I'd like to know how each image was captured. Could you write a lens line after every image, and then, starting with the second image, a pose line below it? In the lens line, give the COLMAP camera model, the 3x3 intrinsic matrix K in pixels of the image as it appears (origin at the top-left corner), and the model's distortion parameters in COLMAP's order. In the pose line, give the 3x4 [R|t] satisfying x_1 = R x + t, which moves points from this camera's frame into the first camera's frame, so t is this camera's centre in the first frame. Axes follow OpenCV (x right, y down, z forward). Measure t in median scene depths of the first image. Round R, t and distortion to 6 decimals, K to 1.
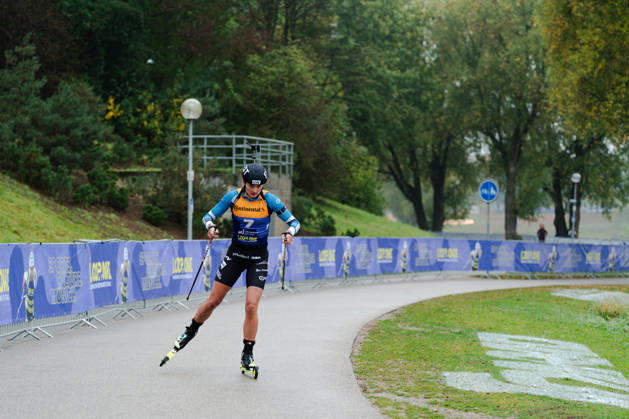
lens RADIAL K [[3764.1, 0, 318.2], [0, 3764.1, 210.6], [0, 0, 1]] dist [0.188994, 0.000000]
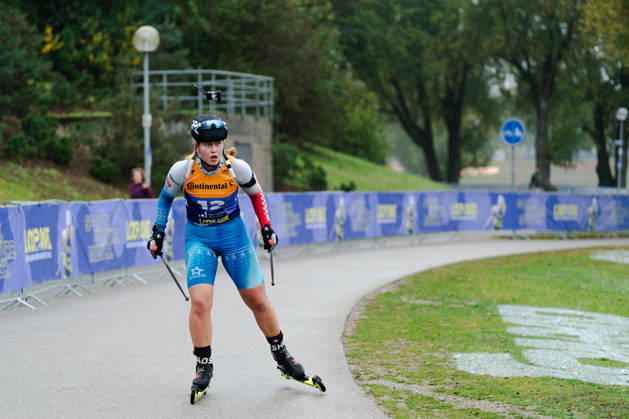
lens RADIAL K [[3764.1, 0, 310.2], [0, 3764.1, 209.1], [0, 0, 1]] dist [0.188994, 0.000000]
pose [[0.999583, -0.018539, 0.022161, -0.017115], [0.018361, 0.999798, 0.008235, 0.003858], [-0.022309, -0.007825, 0.999720, 0.181842]]
